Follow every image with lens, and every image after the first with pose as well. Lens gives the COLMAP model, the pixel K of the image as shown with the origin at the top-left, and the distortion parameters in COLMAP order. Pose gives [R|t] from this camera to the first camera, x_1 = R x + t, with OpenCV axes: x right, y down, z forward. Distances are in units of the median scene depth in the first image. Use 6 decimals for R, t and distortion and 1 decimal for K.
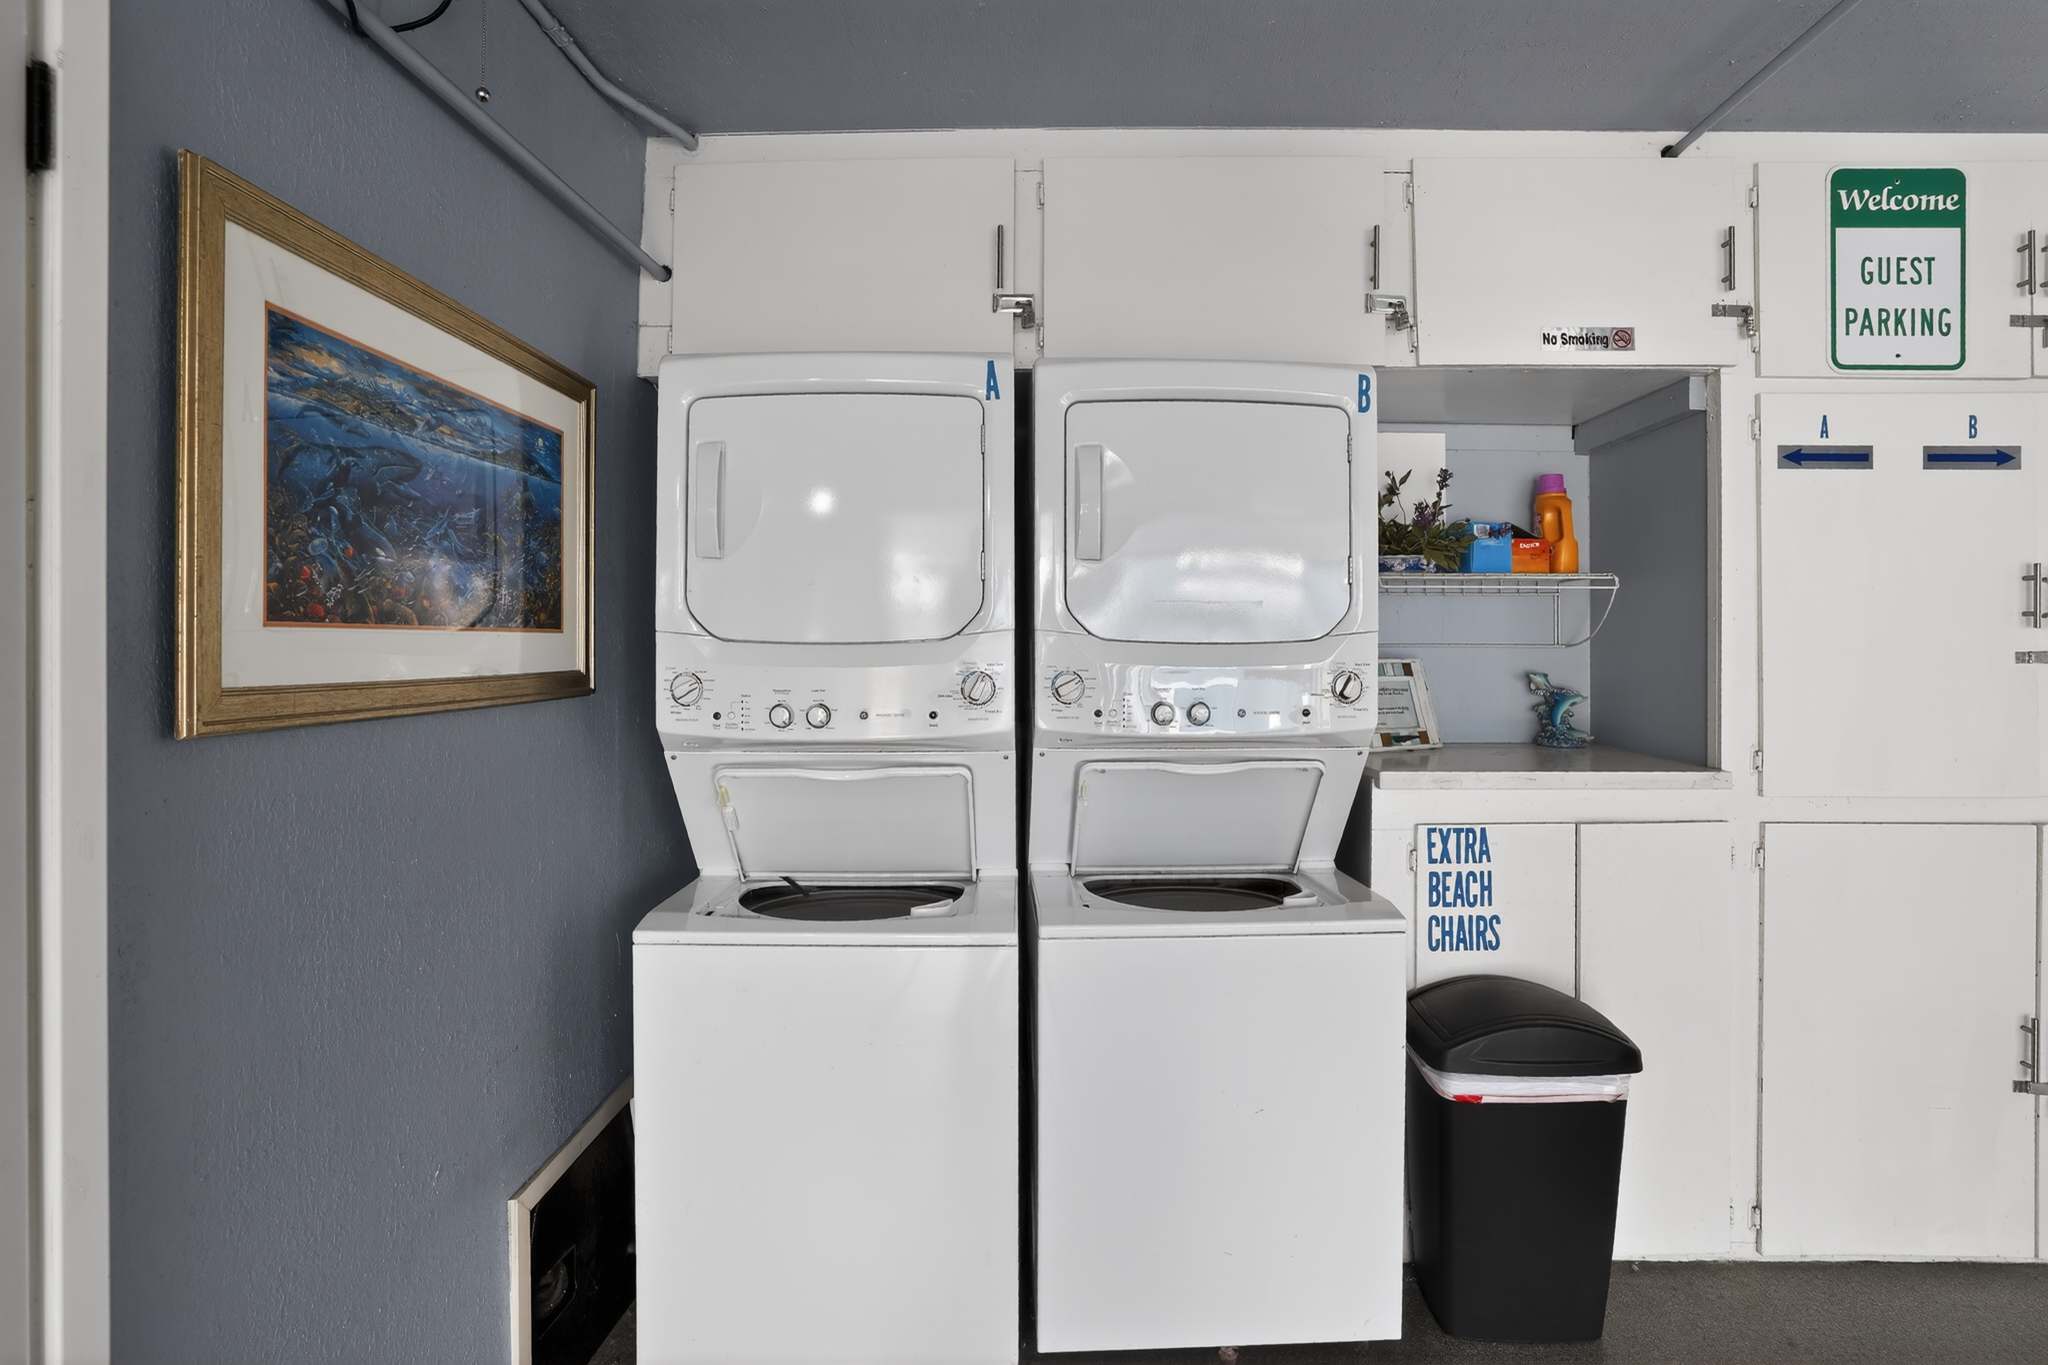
lens RADIAL K [[981.3, 0, 1026.1], [0, 981.3, 620.4], [0, 0, 1]] dist [-0.067620, 0.027537]
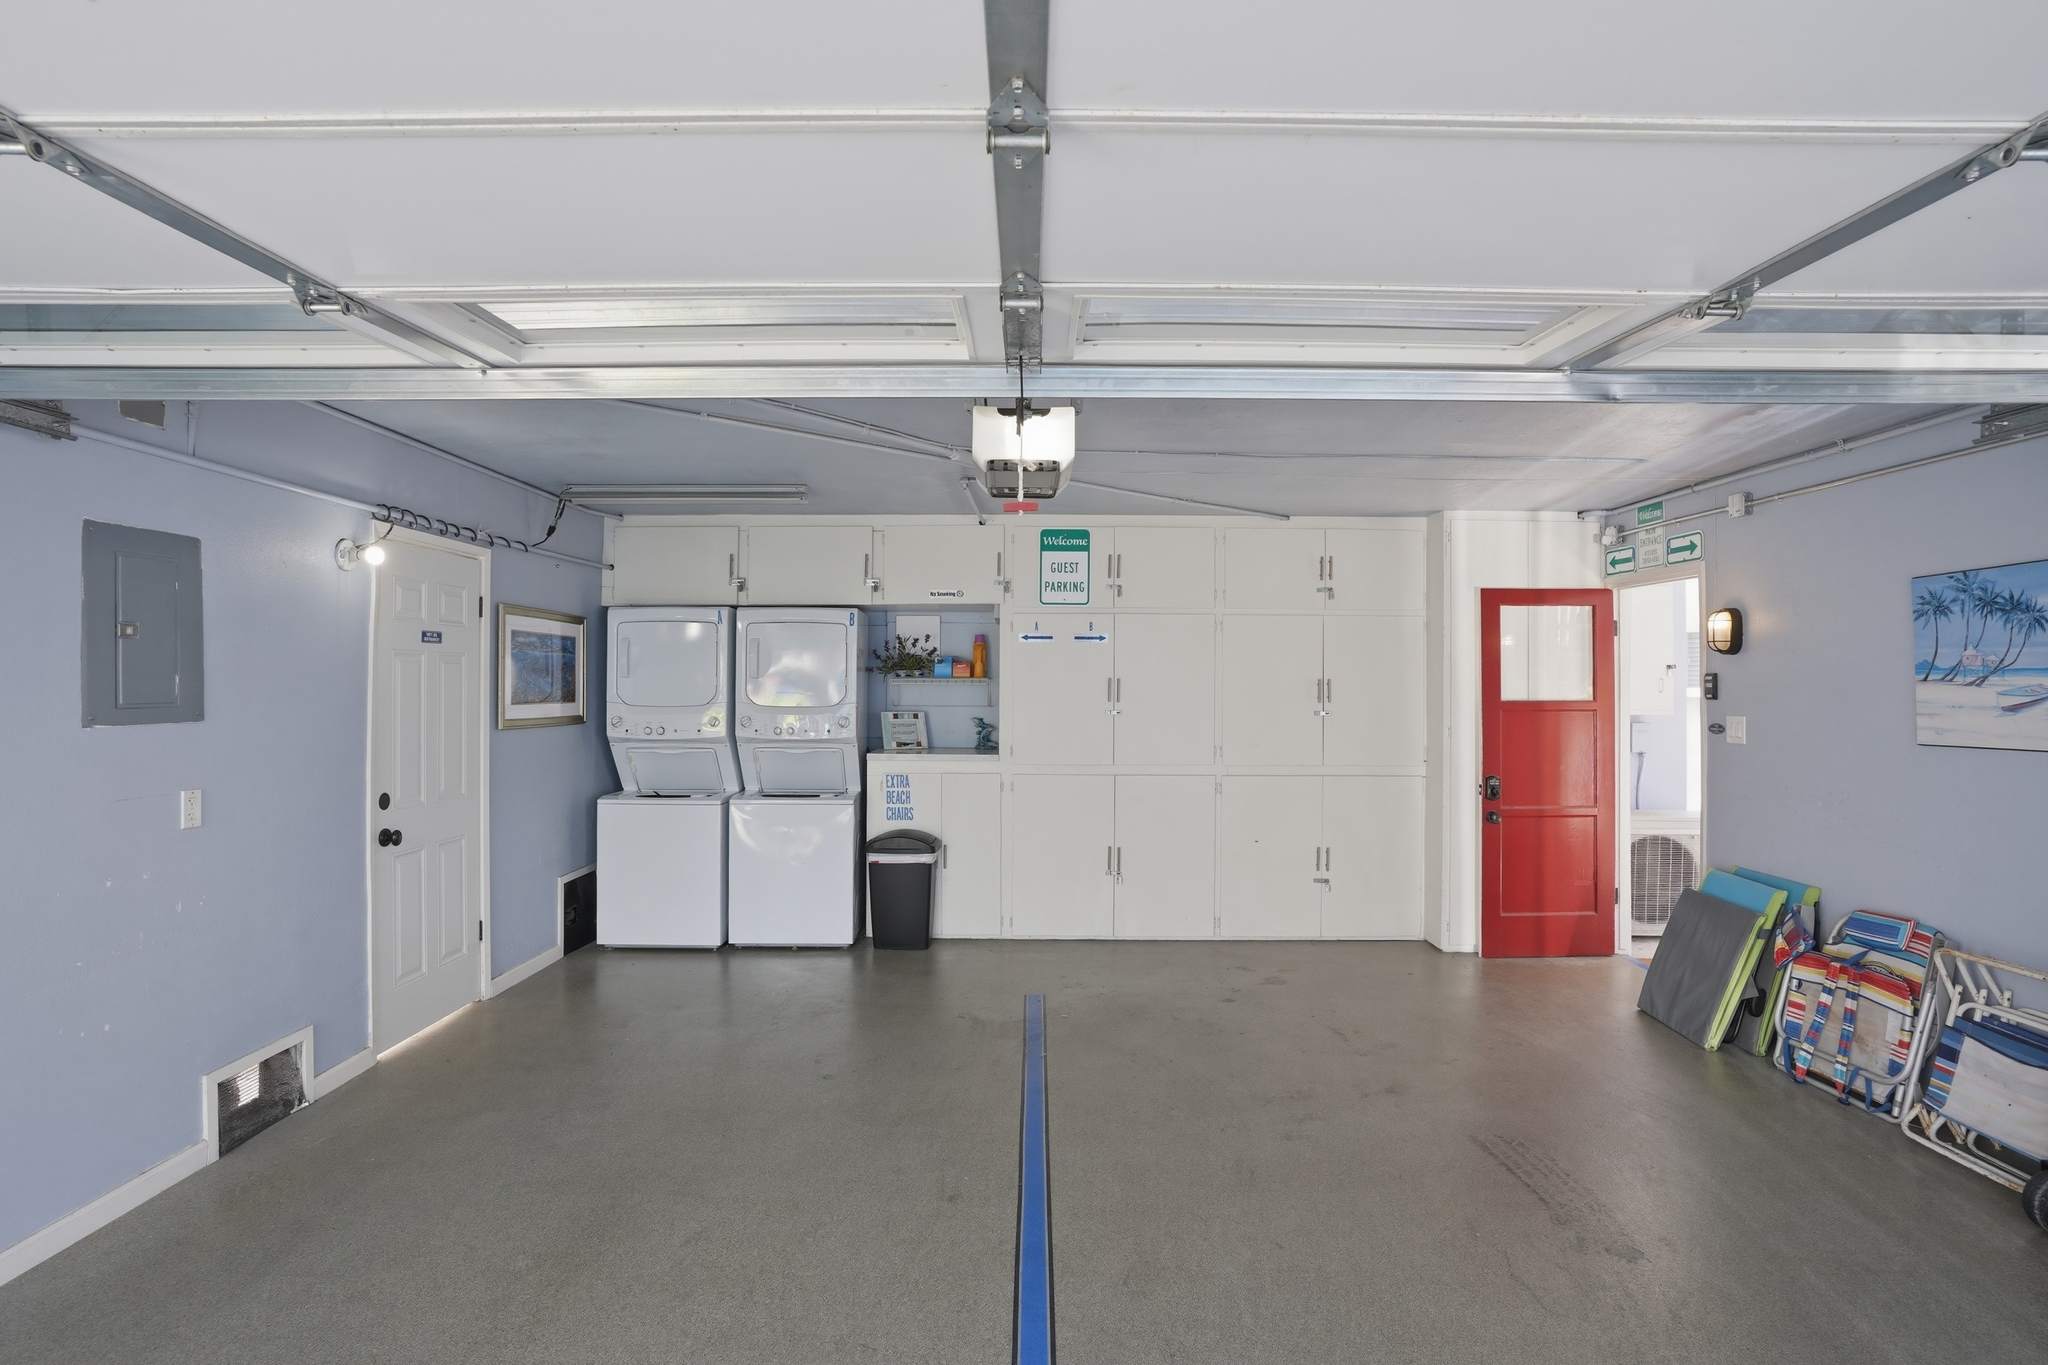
lens RADIAL K [[1013.0, 0, 1026.4], [0, 1013.0, 662.4], [0, 0, 1]] dist [-0.073173, 0.031505]
pose [[0.999968, 0.002698, -0.007473, 0.847644], [-0.002699, 0.999996, -0.000231, -0.103648], [0.007472, 0.000251, 0.999972, -1.877983]]
